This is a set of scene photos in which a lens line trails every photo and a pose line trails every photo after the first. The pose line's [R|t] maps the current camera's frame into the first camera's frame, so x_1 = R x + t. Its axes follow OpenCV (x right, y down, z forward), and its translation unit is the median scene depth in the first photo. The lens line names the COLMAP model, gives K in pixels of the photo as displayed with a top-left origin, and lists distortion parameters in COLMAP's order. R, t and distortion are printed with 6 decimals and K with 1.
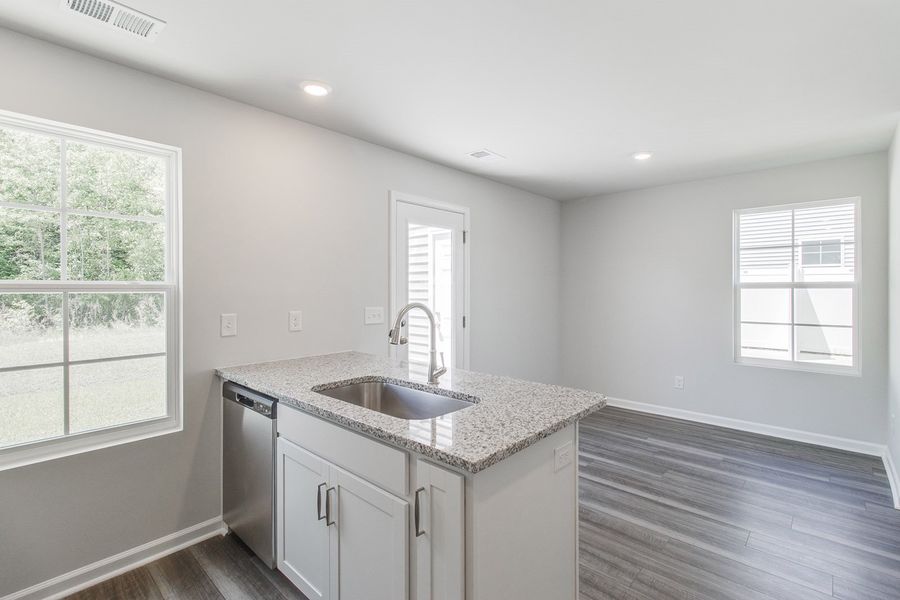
lens RADIAL K [[416.1, 0, 453.8], [0, 416.1, 287.6], [0, 0, 1]] dist [-0.002591, -0.000291]
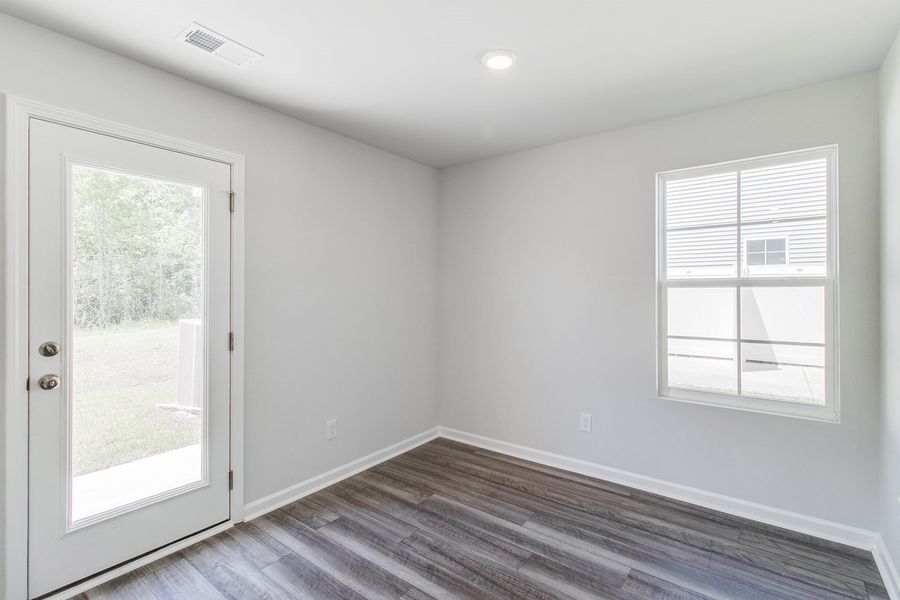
lens RADIAL K [[416.1, 0, 453.8], [0, 416.1, 287.6], [0, 0, 1]] dist [-0.002591, -0.000291]
pose [[0.996380, 0.001692, 0.084991, 0.303943], [-0.001130, 0.999977, -0.006662, 0.007852], [-0.085000, 0.006542, 0.996359, 0.374691]]
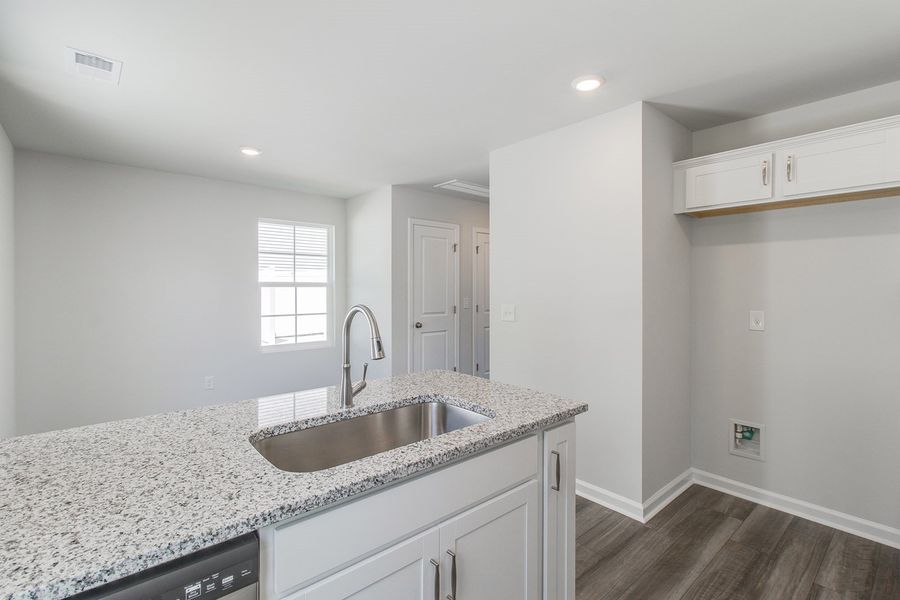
lens RADIAL K [[416.1, 0, 453.8], [0, 416.1, 287.6], [0, 0, 1]] dist [-0.002591, -0.000291]
pose [[0.120930, 0.001442, 0.992660, -0.410787], [-0.002977, 0.999995, -0.001090, 0.003791], [-0.992657, -0.002823, 0.120933, 0.361139]]
